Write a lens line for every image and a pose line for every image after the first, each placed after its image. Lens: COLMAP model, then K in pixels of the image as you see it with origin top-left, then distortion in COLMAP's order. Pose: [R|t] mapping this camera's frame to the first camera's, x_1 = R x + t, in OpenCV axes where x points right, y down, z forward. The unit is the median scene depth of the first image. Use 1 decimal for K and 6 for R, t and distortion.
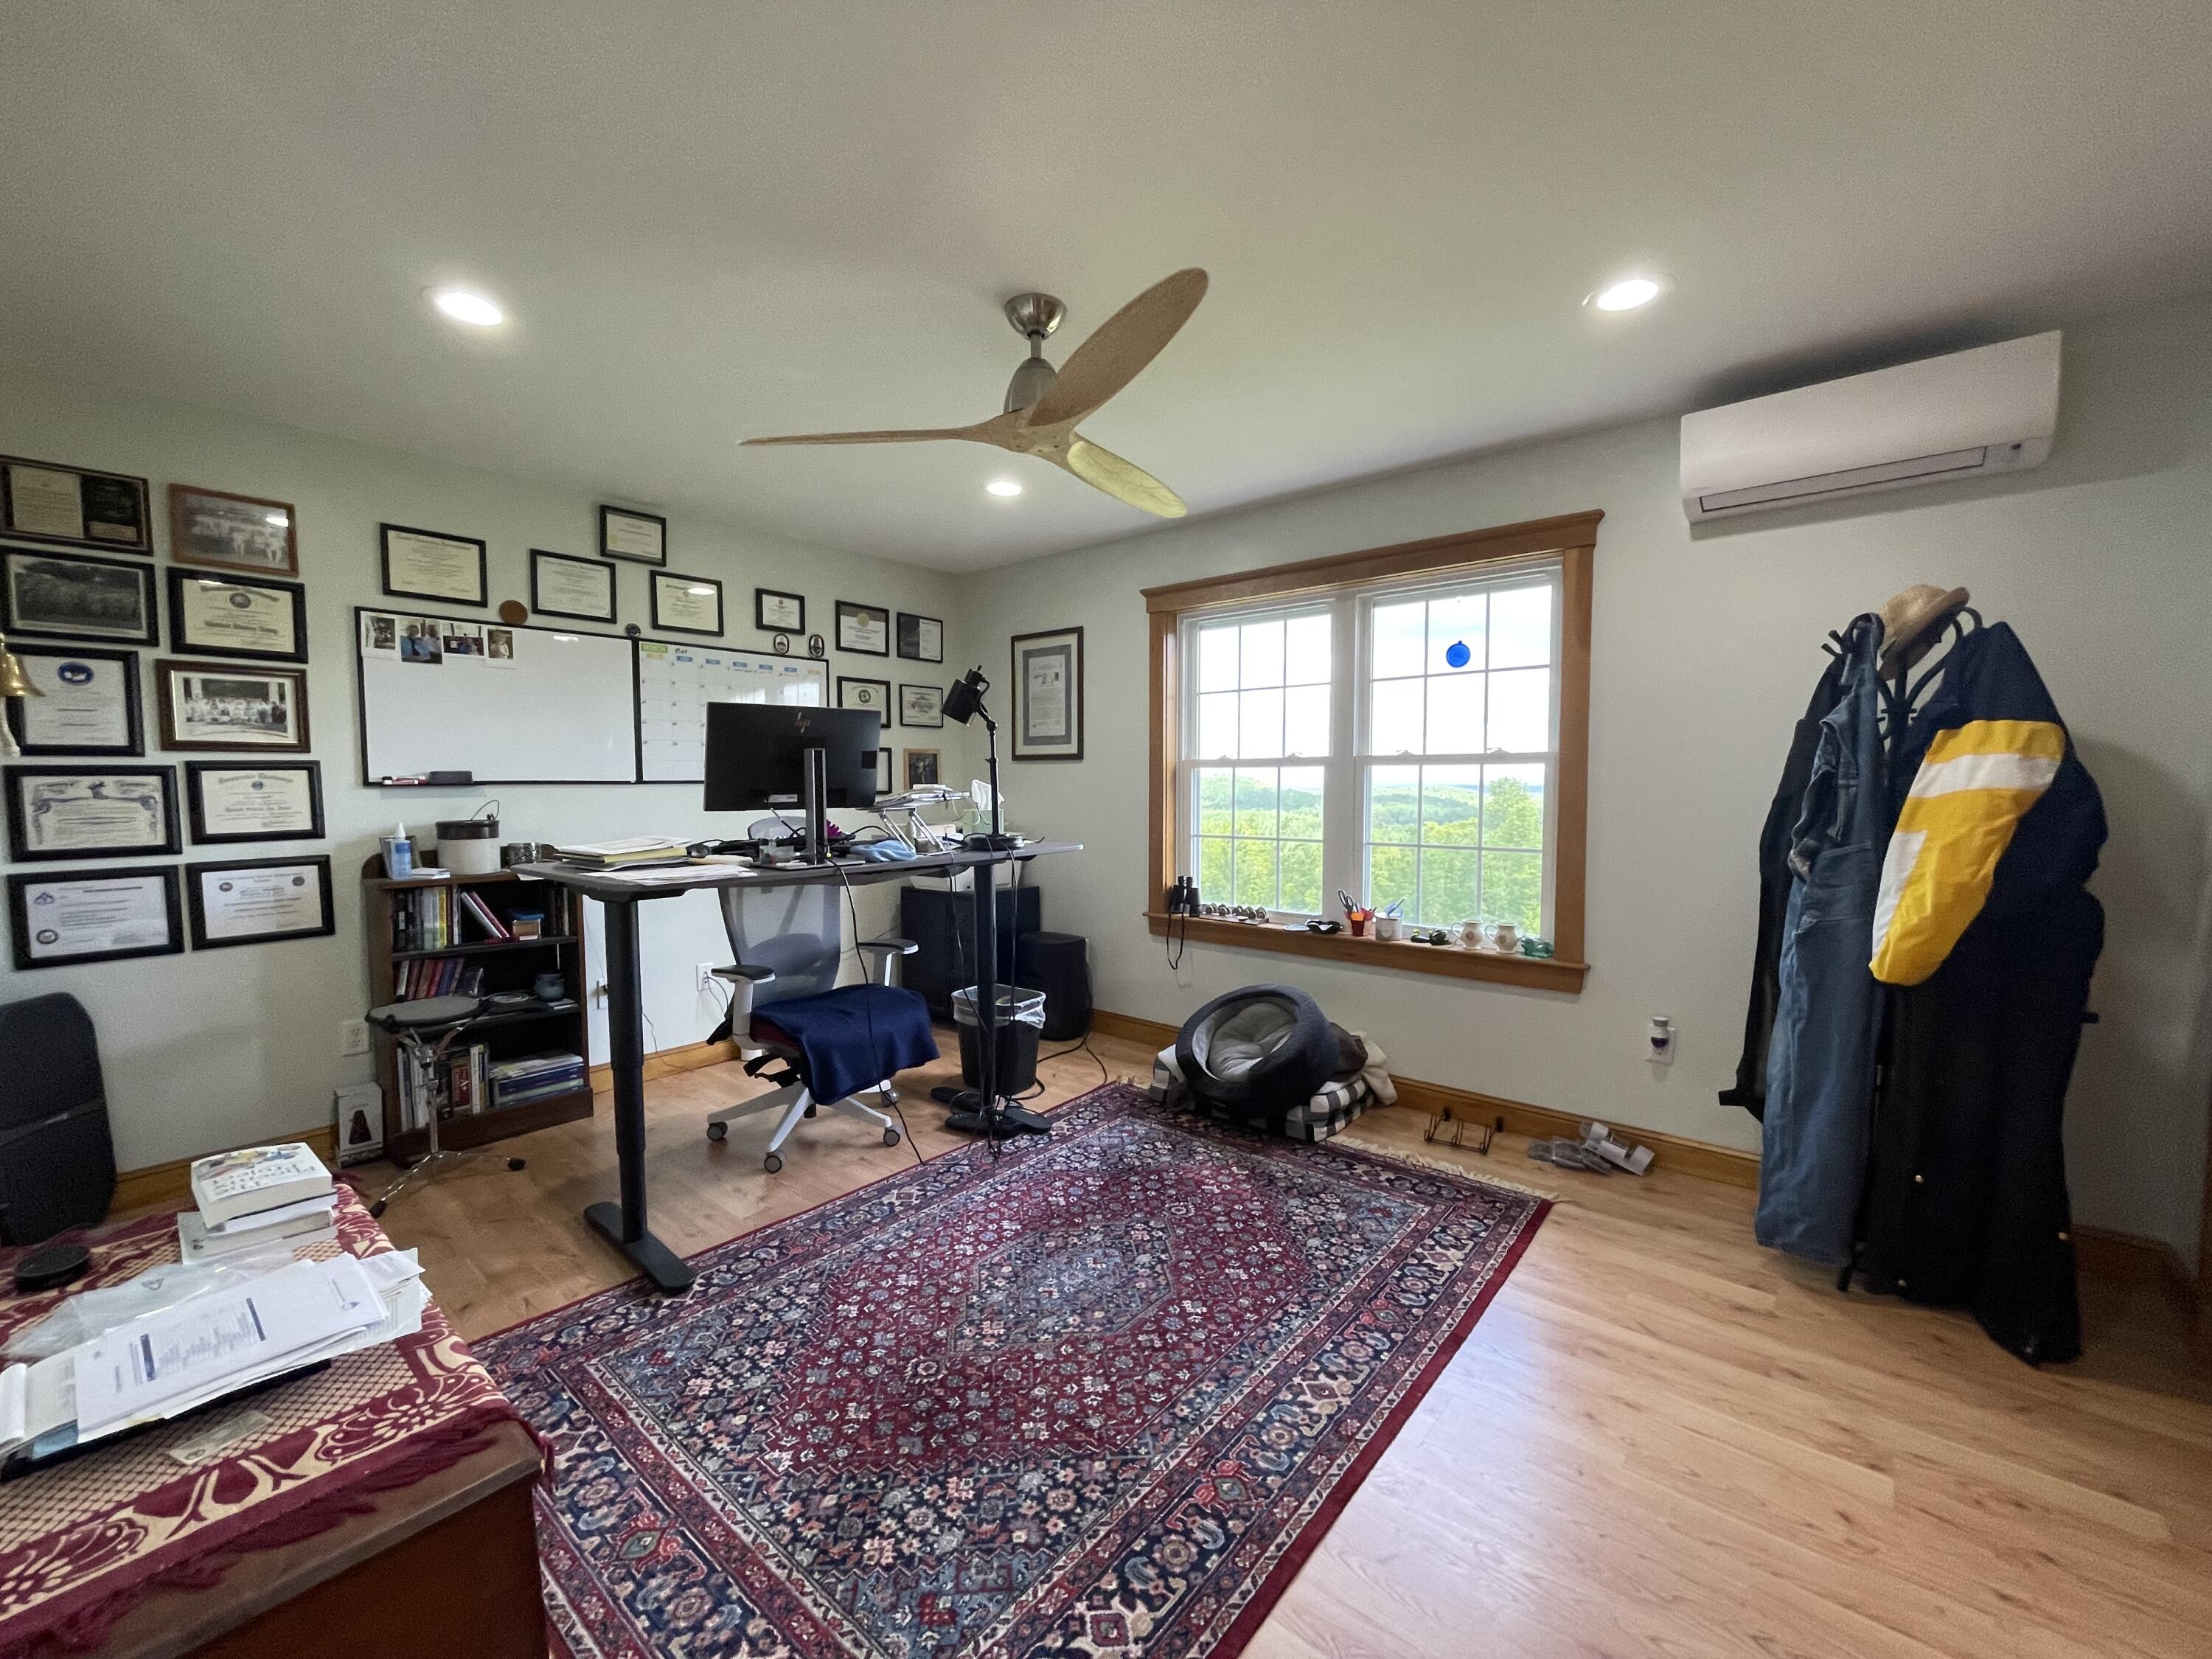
lens RADIAL K [[890.6, 0, 1101.5], [0, 890.6, 833.9], [0, 0, 1]] dist [-0.007346, 0.000407]
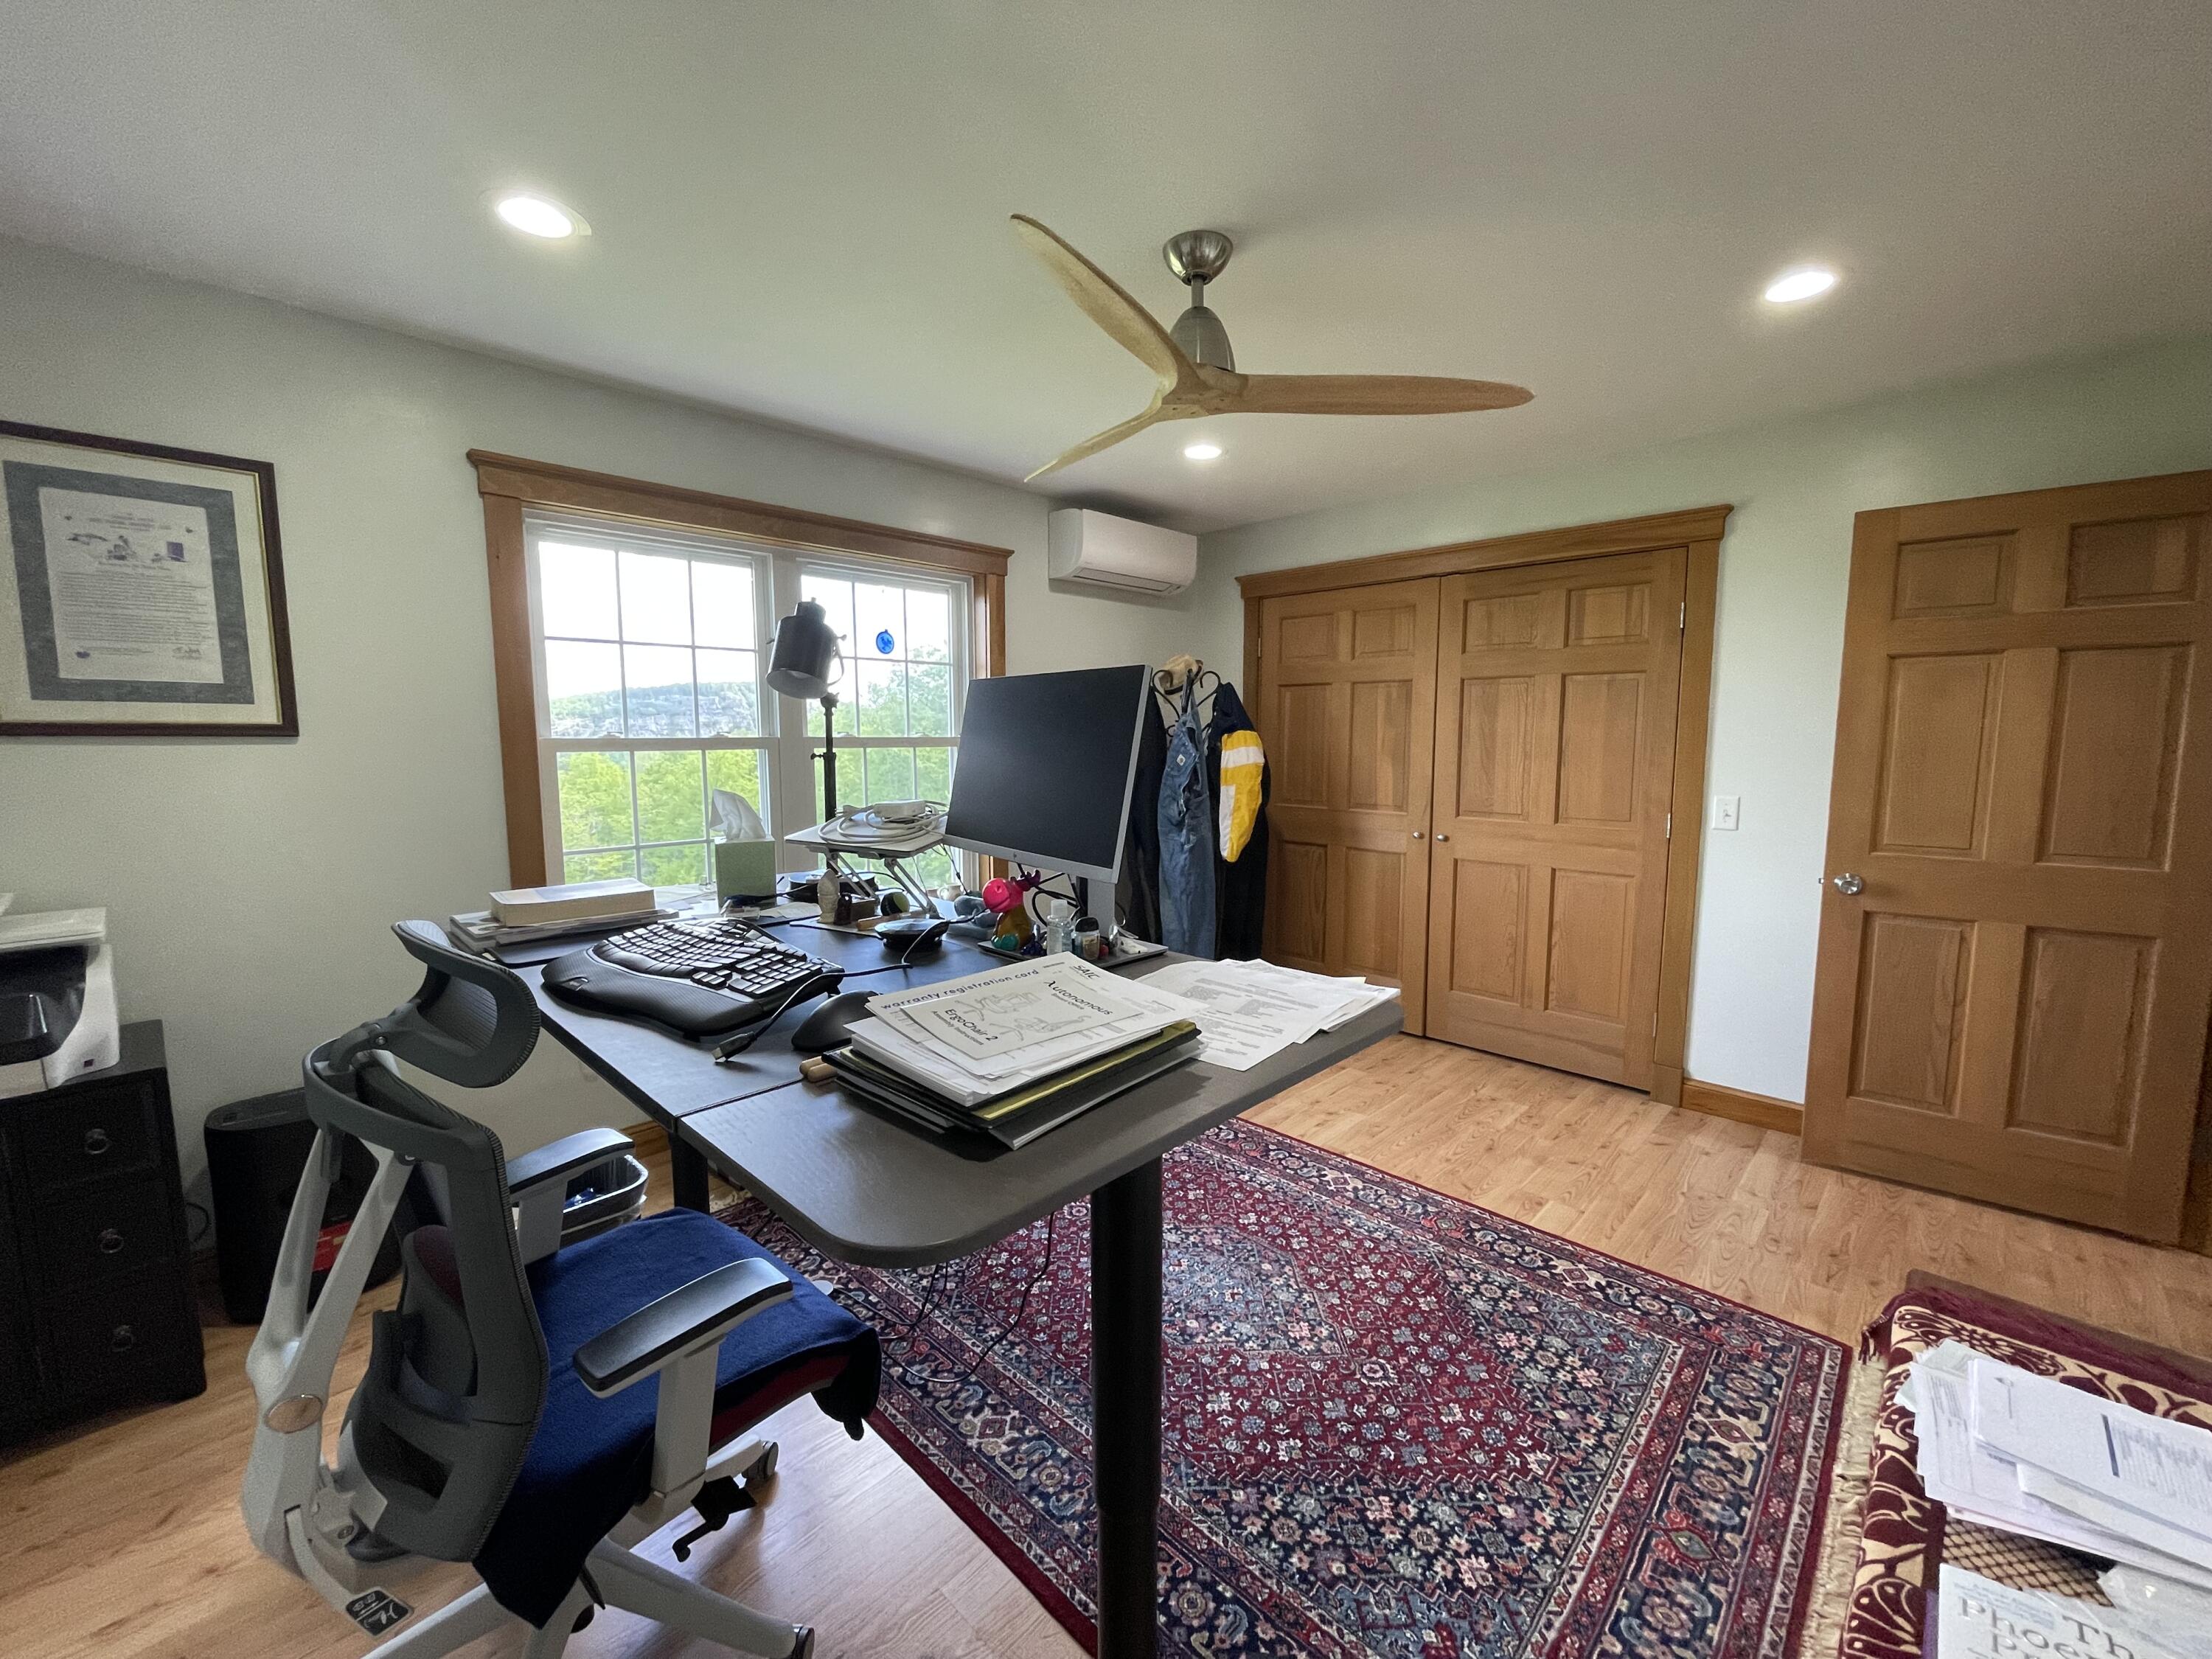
lens RADIAL K [[890.6, 0, 1104.4], [0, 890.6, 834.1], [0, 0, 1]] dist [-0.007346, 0.000407]
pose [[0.069090, -0.109109, 0.991626, -1.348554], [0.057772, 0.992771, 0.105210, -0.150262], [-0.995936, 0.050019, 0.074893, 1.404372]]
